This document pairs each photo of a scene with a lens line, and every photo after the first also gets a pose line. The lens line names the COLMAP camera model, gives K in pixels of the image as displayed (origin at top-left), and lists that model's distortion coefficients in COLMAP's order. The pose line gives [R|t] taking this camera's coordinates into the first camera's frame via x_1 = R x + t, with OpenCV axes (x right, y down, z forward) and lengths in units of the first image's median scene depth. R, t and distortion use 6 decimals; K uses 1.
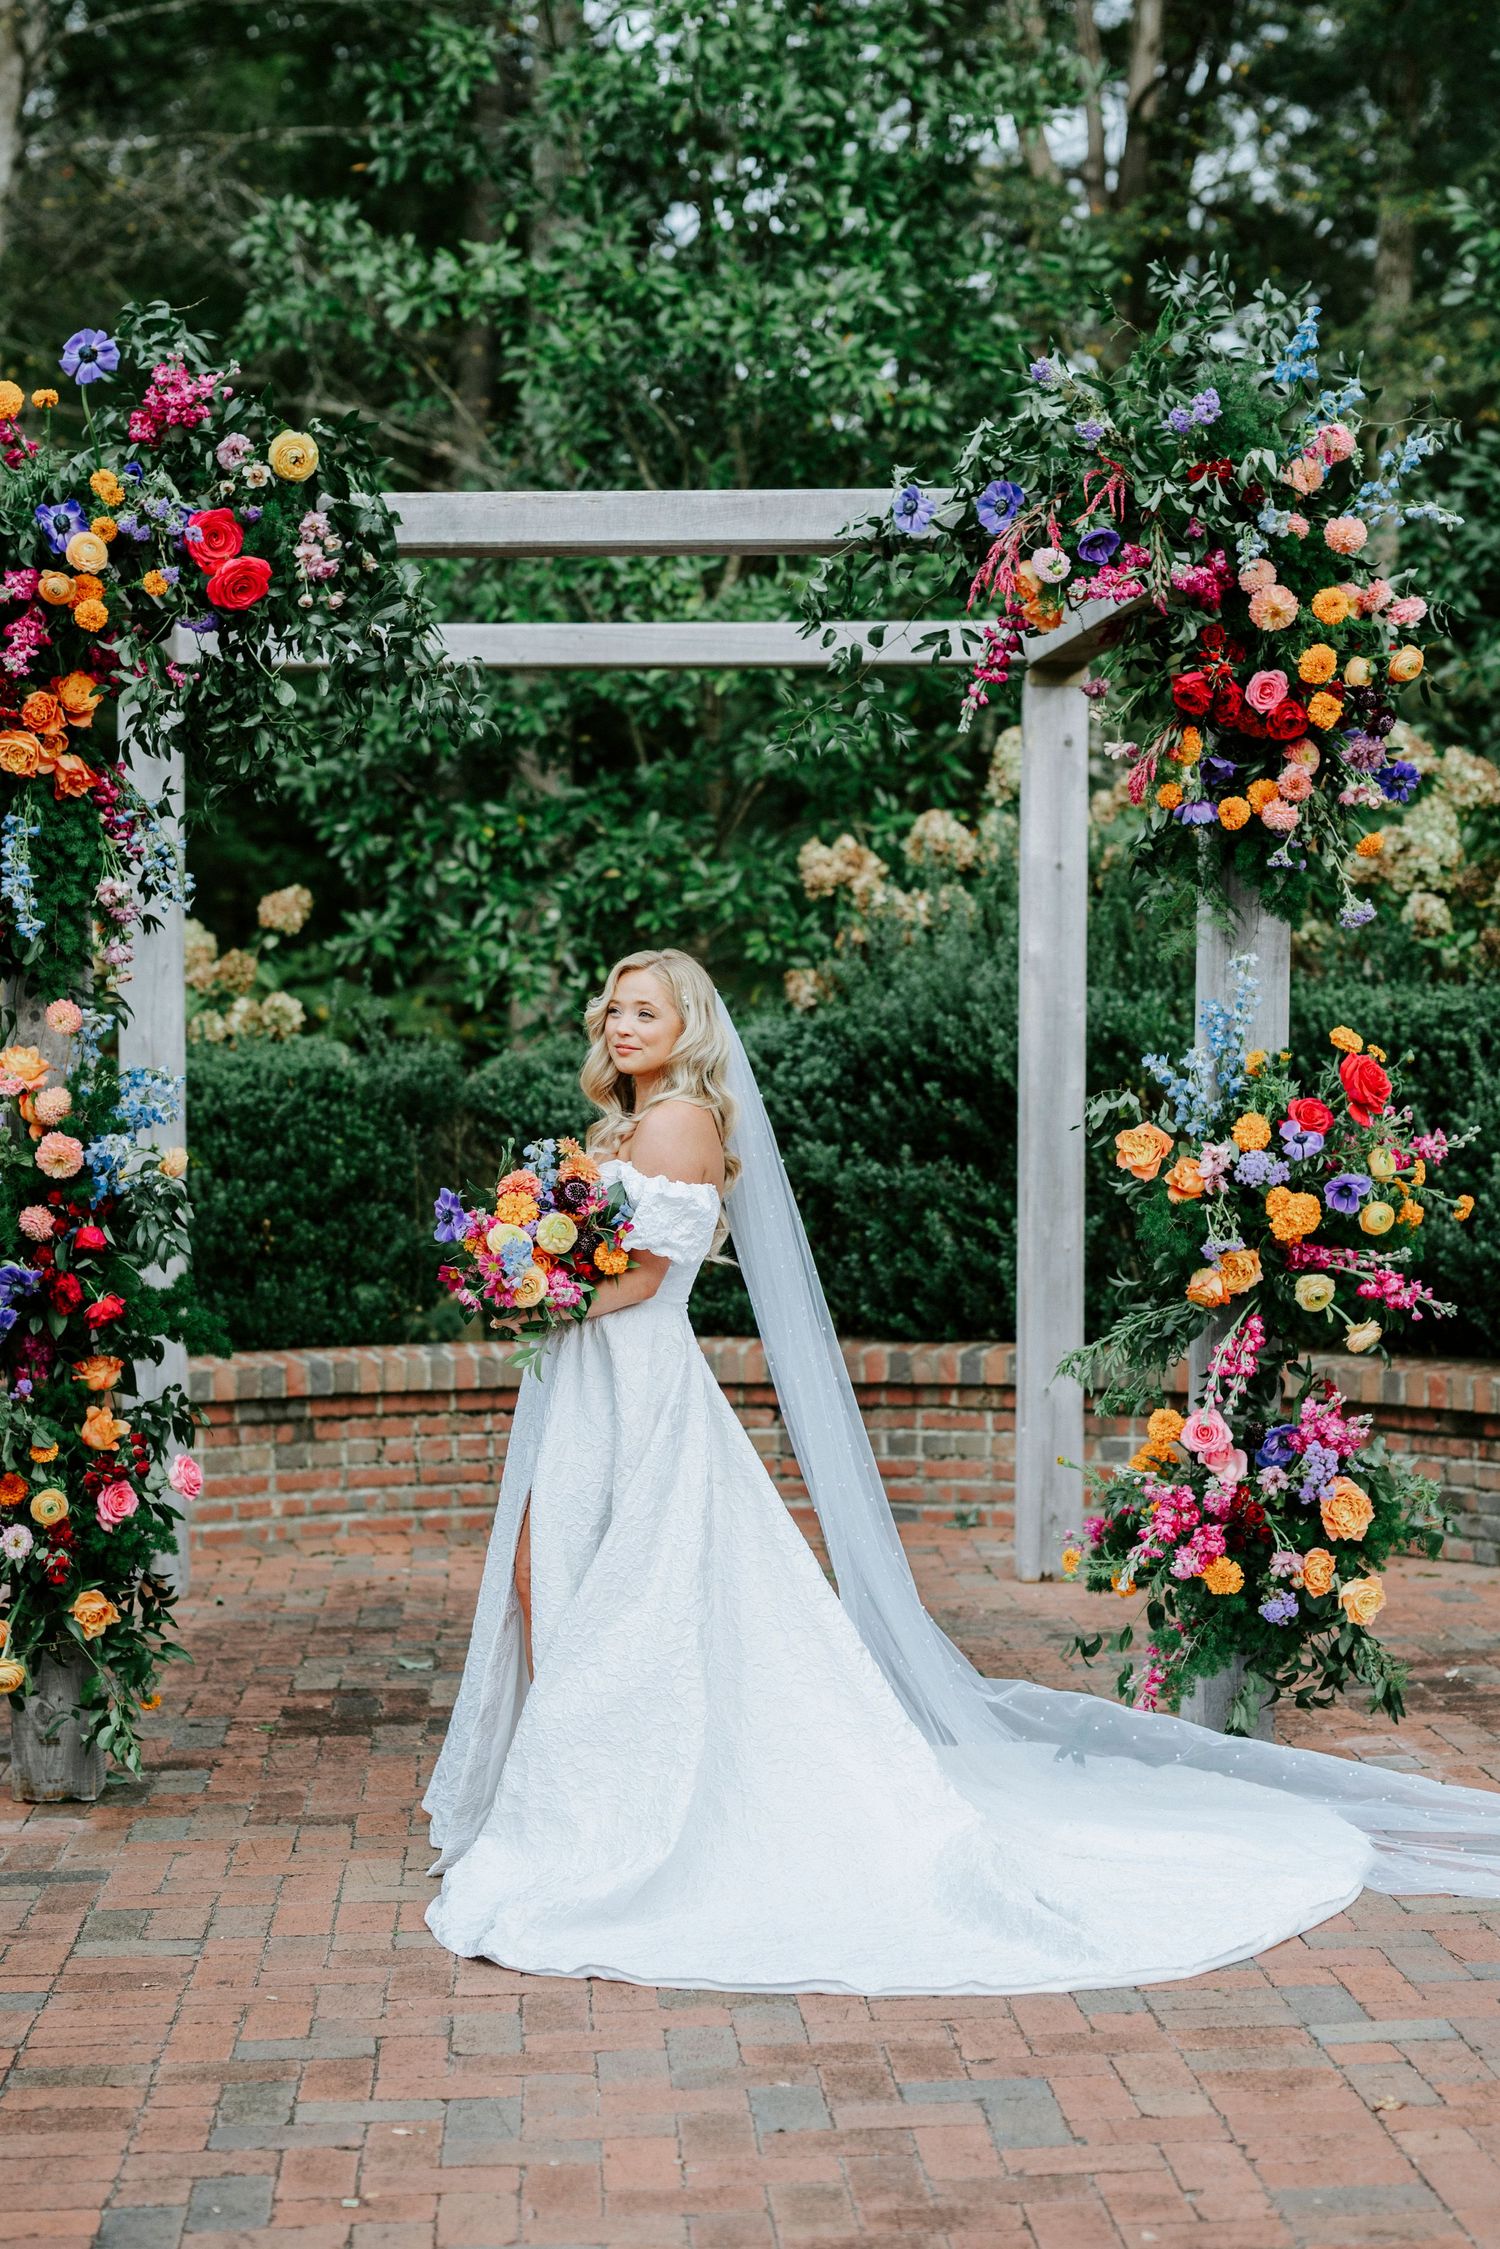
lens RADIAL K [[3721.3, 0, 750.0], [0, 3721.3, 1124.5], [0, 0, 1]] dist [-0.002056, -0.070981]
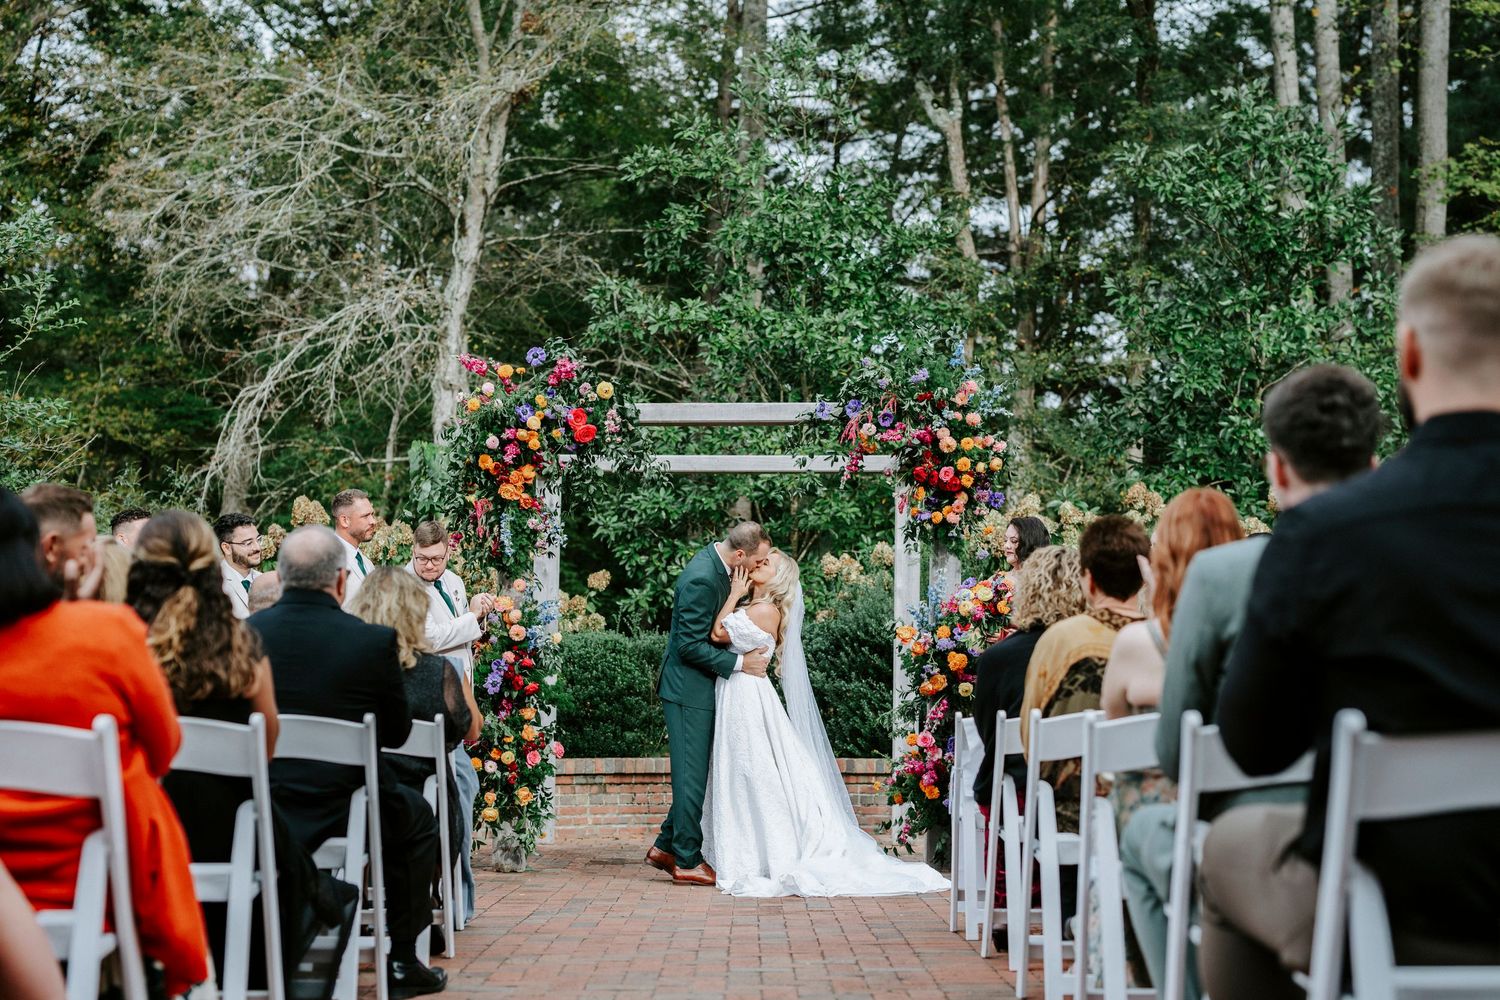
lens RADIAL K [[2105.3, 0, 728.2], [0, 2105.3, 447.5], [0, 0, 1]] dist [0.005243, 0.007614]
pose [[0.997883, 0.005562, -0.064798, 0.075981], [-0.015072, 0.988989, -0.147219, 0.099666], [0.063266, 0.147884, 0.986979, -0.578895]]
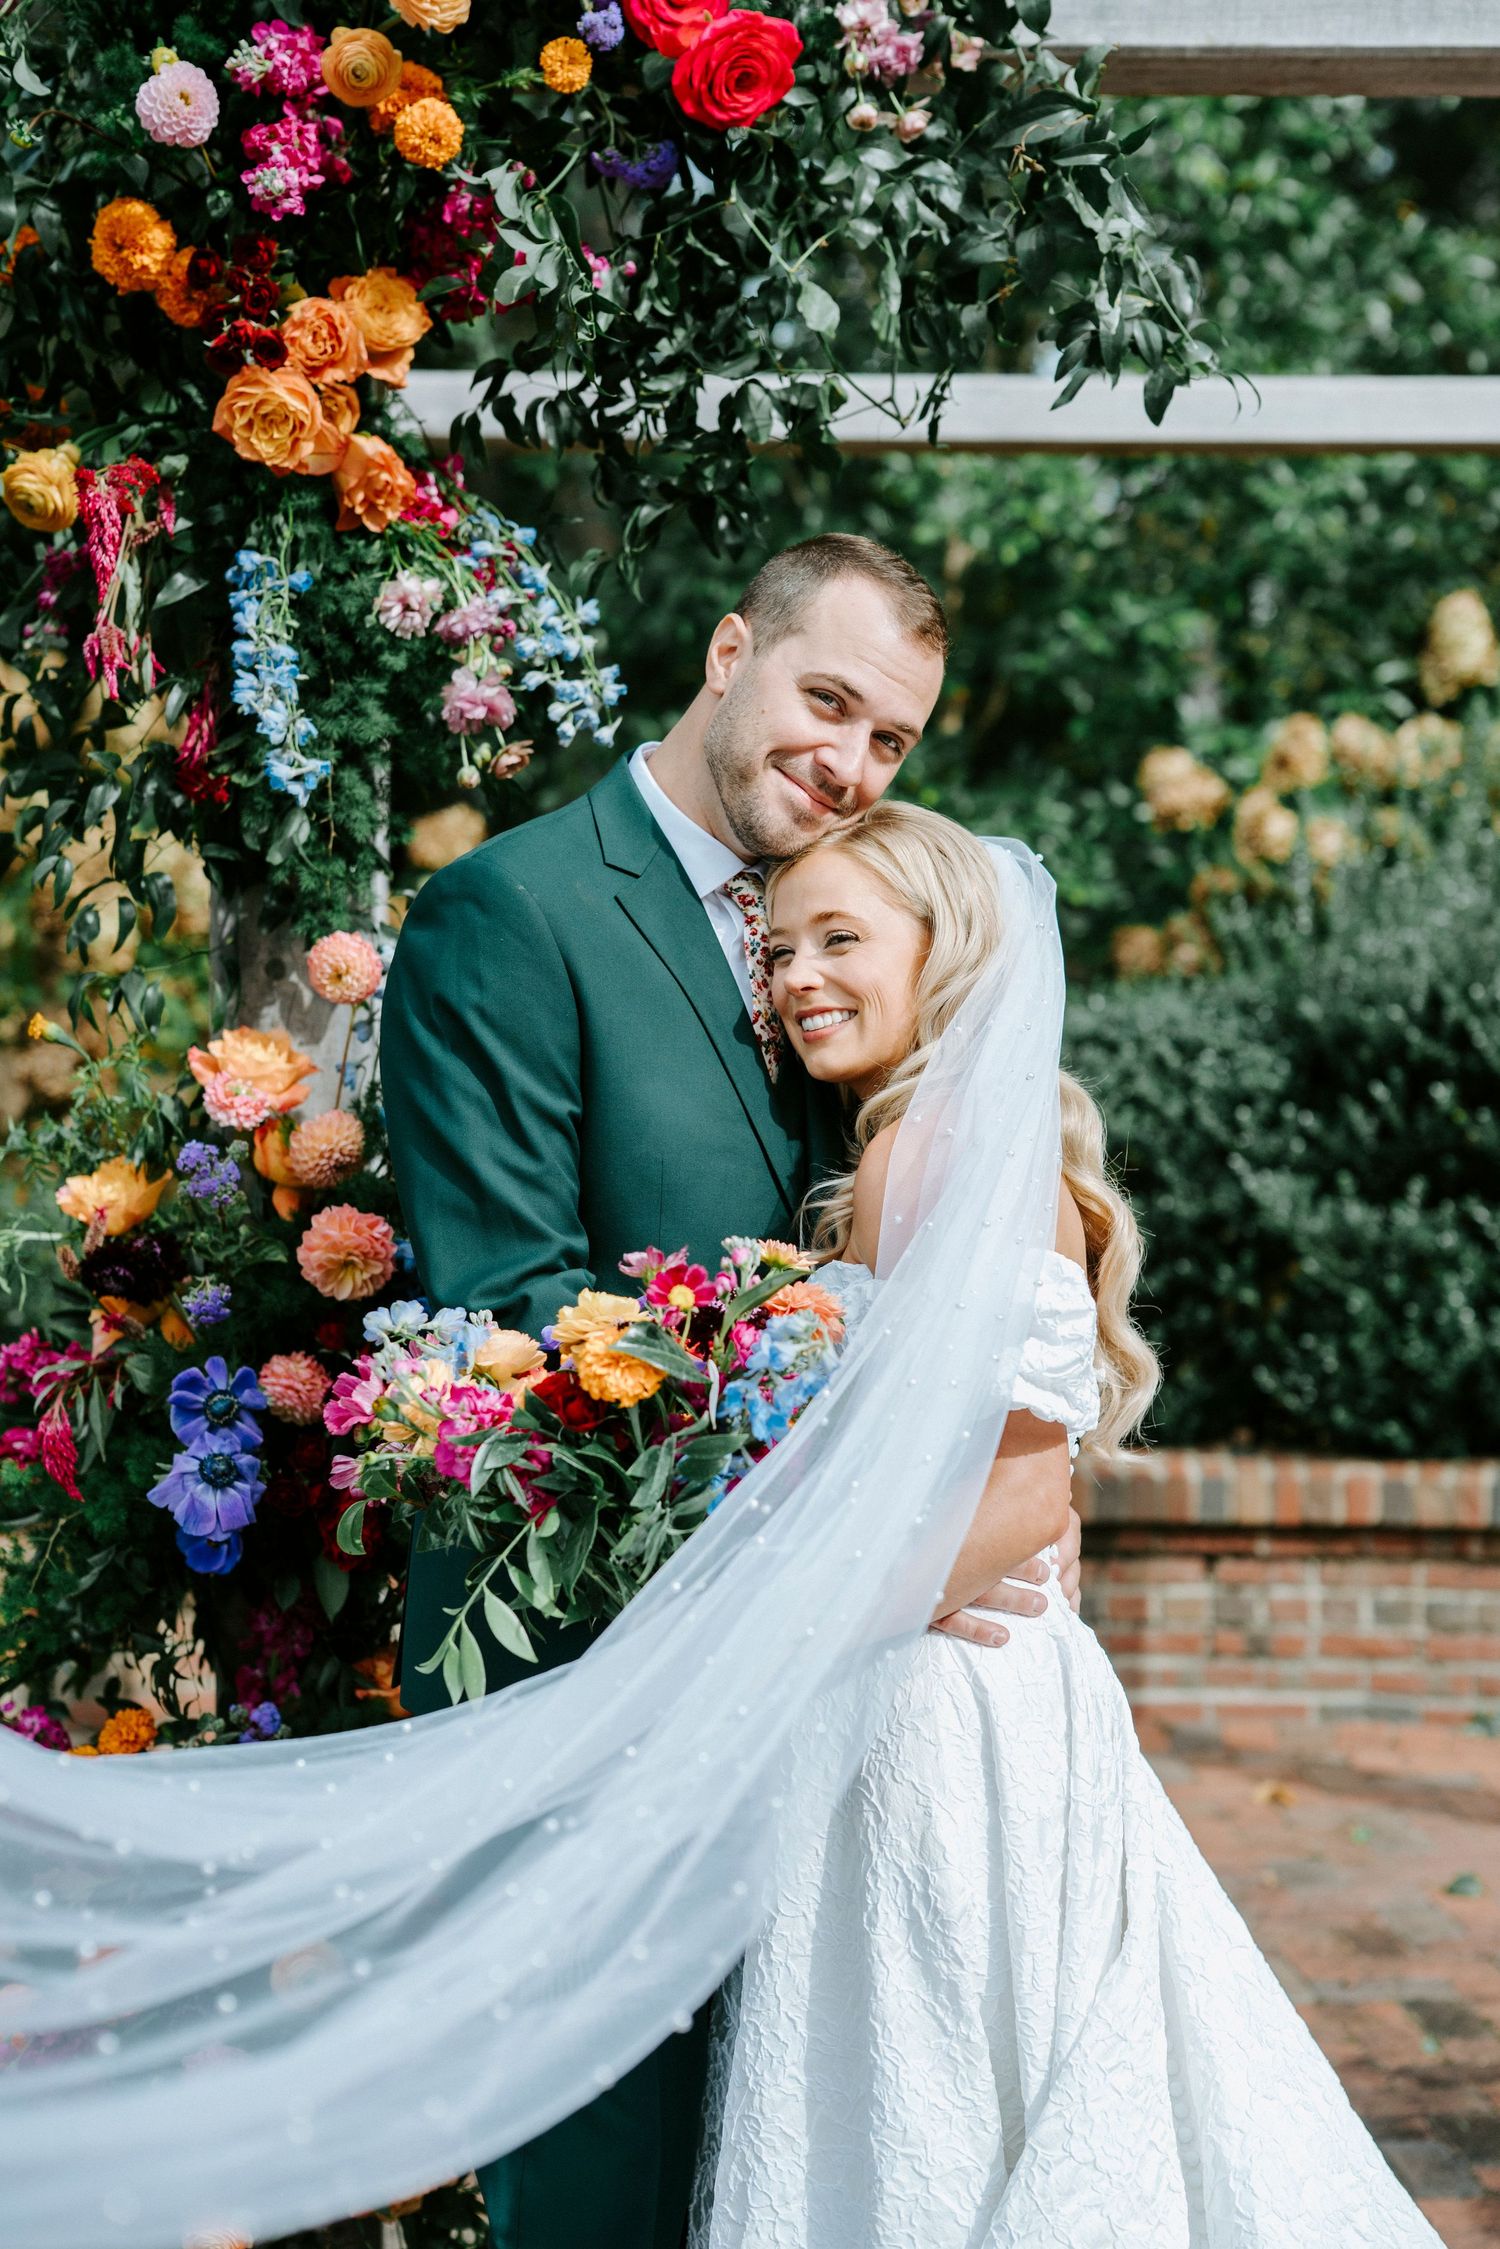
lens RADIAL K [[3721.3, 0, 750.0], [0, 3721.3, 1124.5], [0, 0, 1]] dist [-0.002056, -0.070981]
pose [[0.999970, 0.006969, 0.003356, -0.130302], [-0.006987, 0.999960, 0.005509, -0.011227], [-0.003317, -0.005532, 0.999979, 0.496767]]
